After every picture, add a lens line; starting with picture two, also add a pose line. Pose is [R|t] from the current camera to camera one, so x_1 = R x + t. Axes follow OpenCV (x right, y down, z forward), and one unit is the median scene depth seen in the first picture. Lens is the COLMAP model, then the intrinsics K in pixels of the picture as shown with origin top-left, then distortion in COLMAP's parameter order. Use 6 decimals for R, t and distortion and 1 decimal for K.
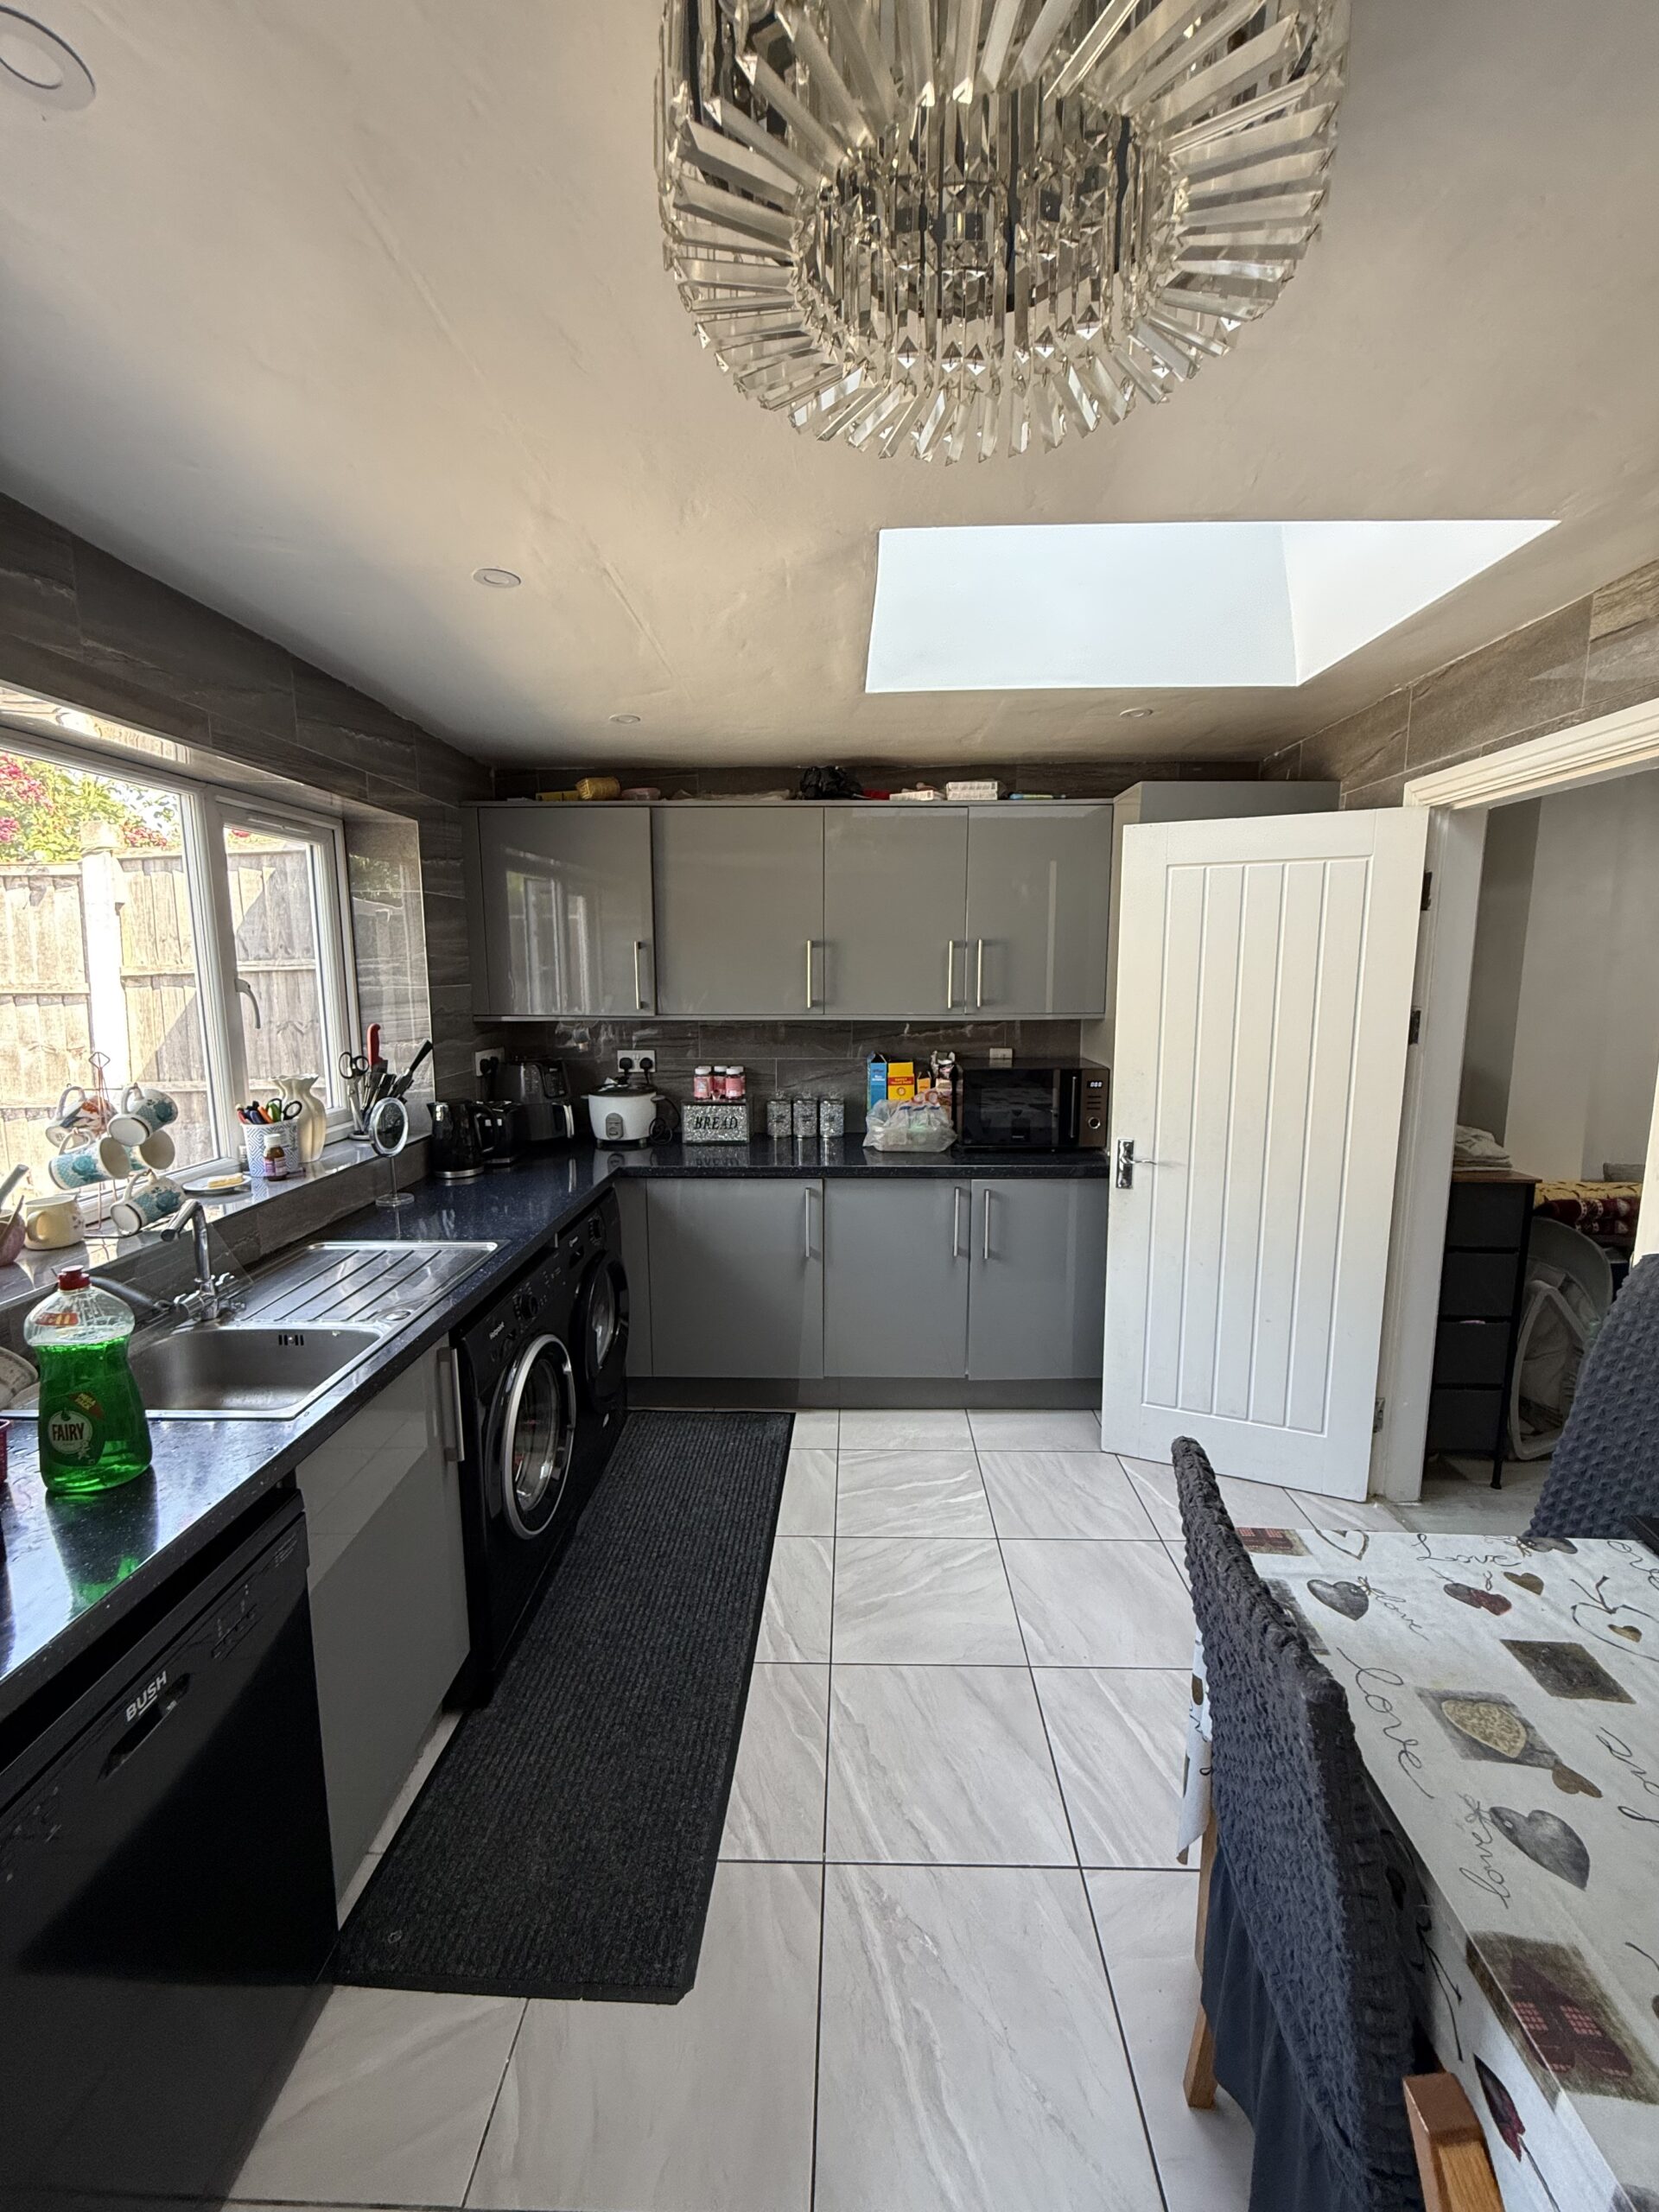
lens RADIAL K [[889.1, 0, 837.3], [0, 889.1, 1100.2], [0, 0, 1]] dist [-0.000517, 0.000059]
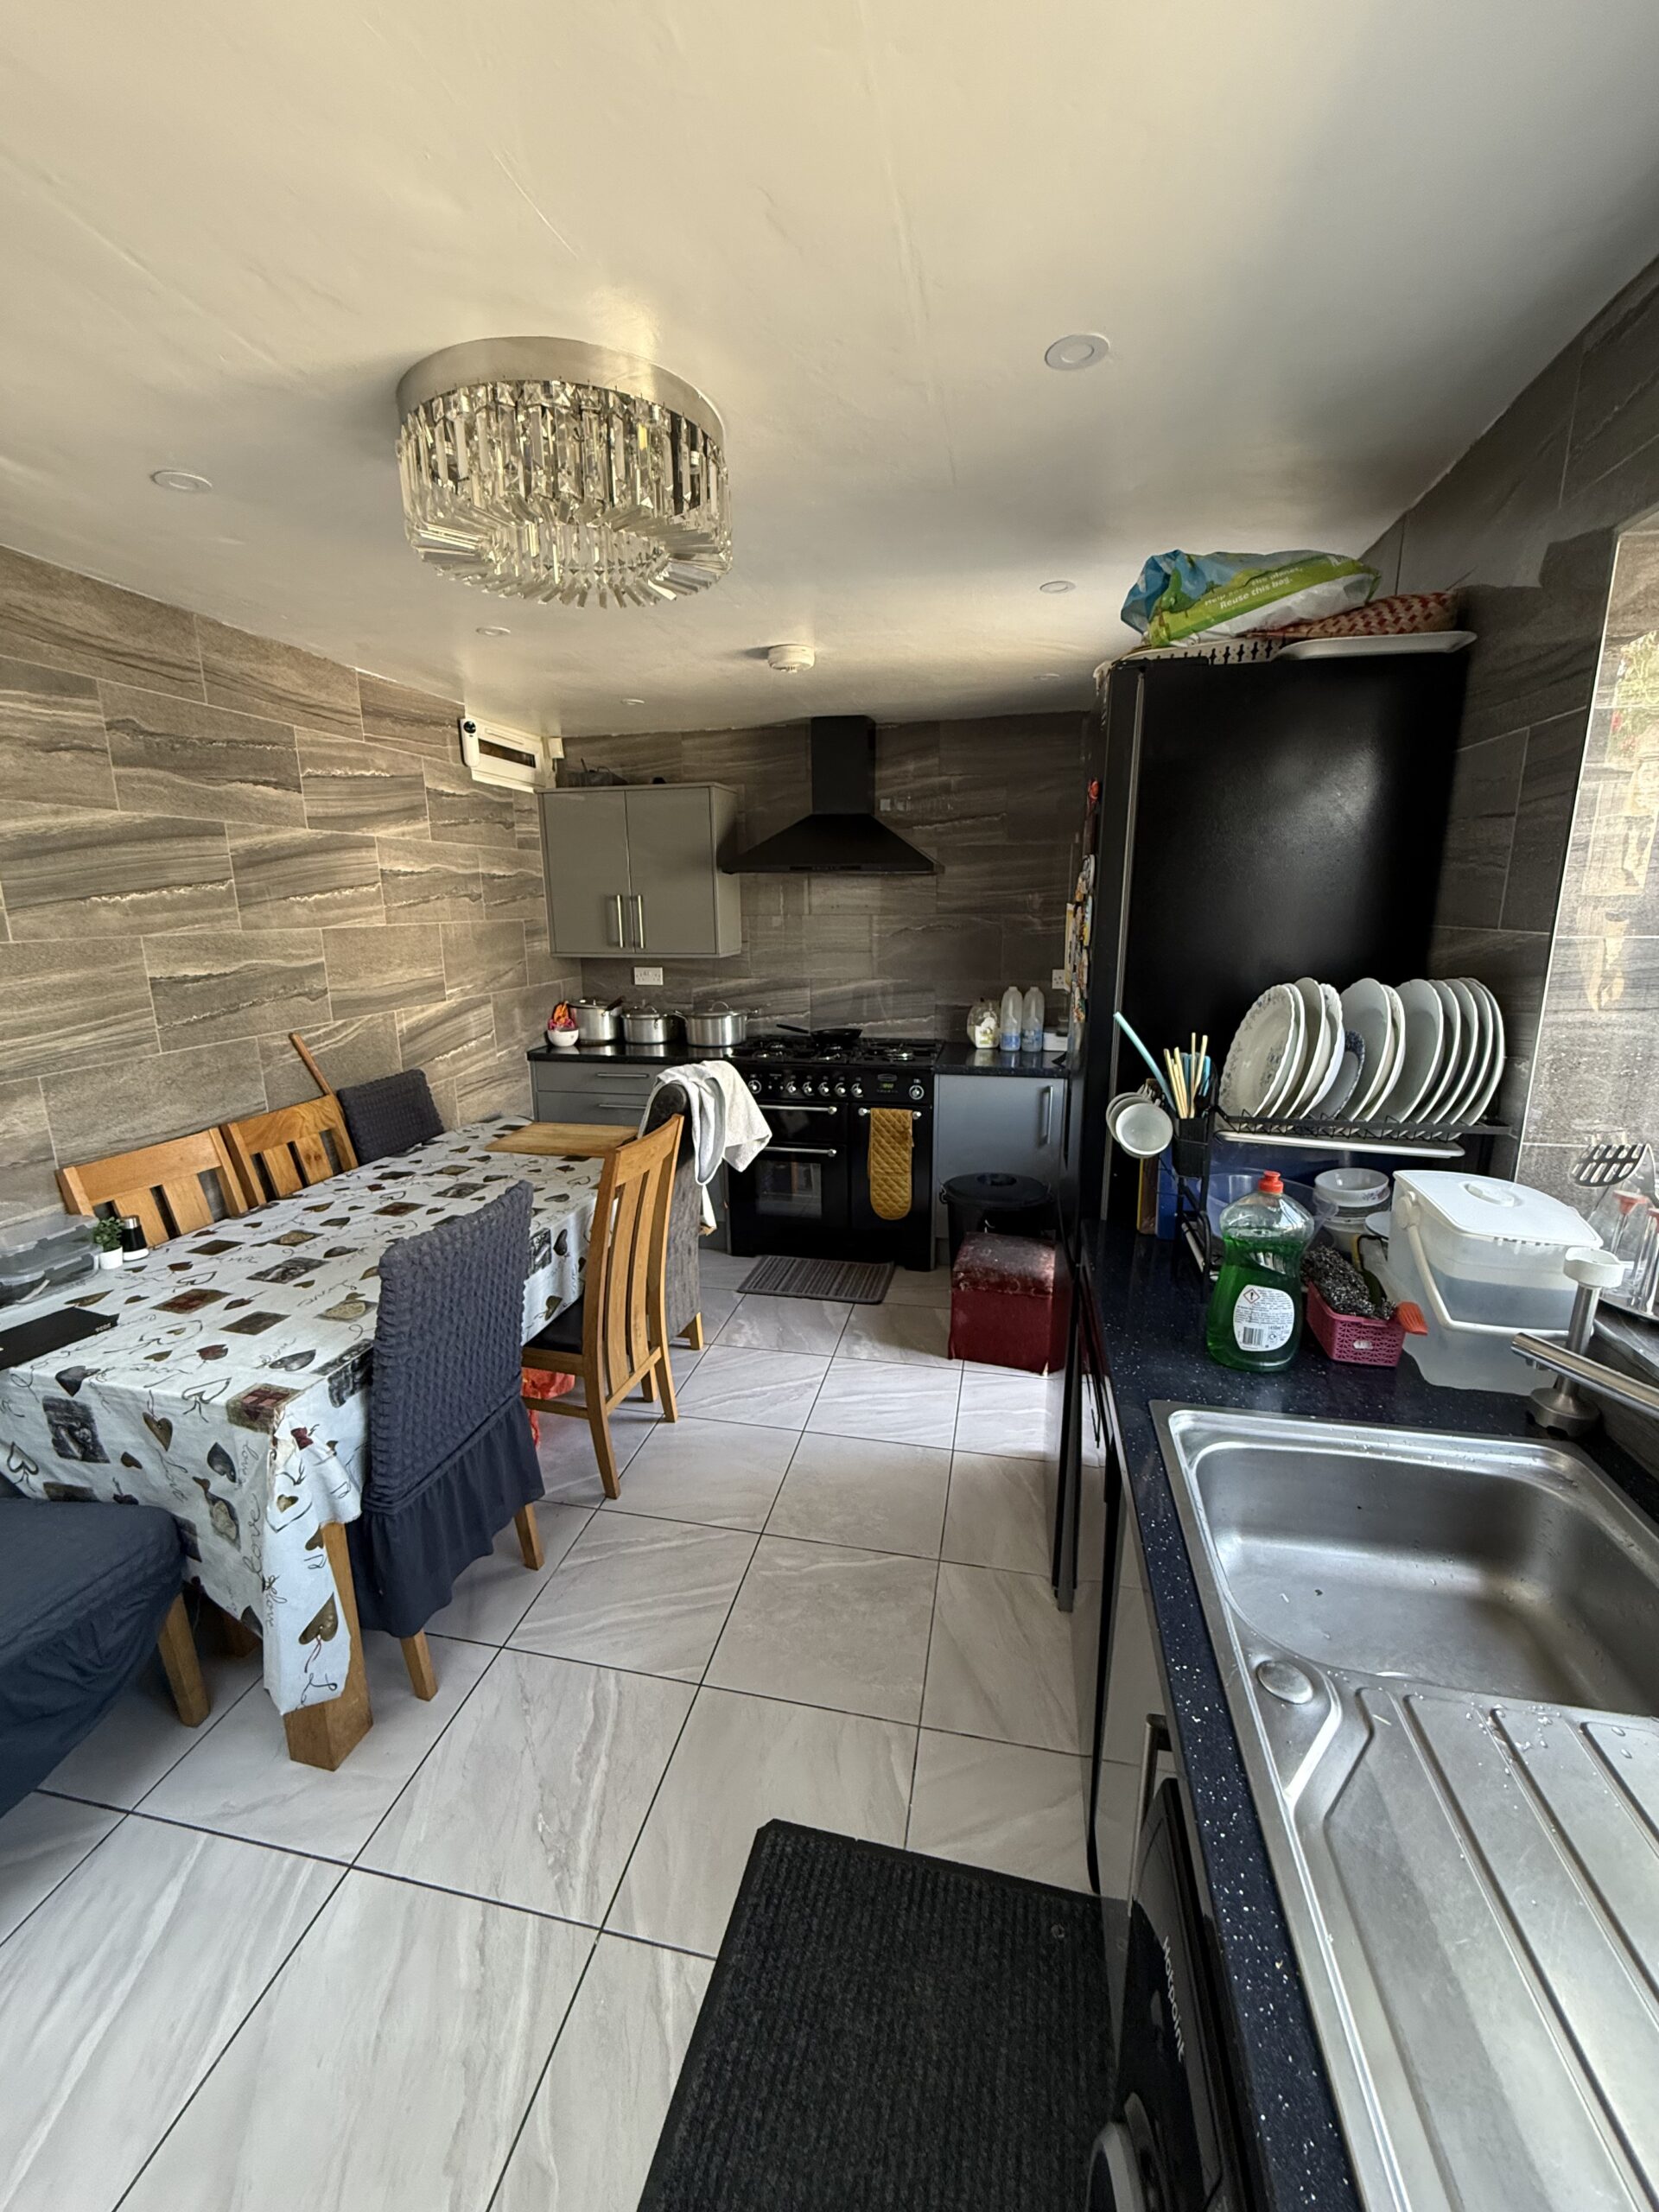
lens RADIAL K [[889.1, 0, 829.3], [0, 889.1, 1109.8], [0, 0, 1]] dist [-0.000517, 0.000059]
pose [[-0.984428, -0.031180, 0.173004, -0.425929], [0.033761, 0.932291, 0.360131, -0.248298], [-0.172518, 0.360363, -0.916720, 1.712773]]
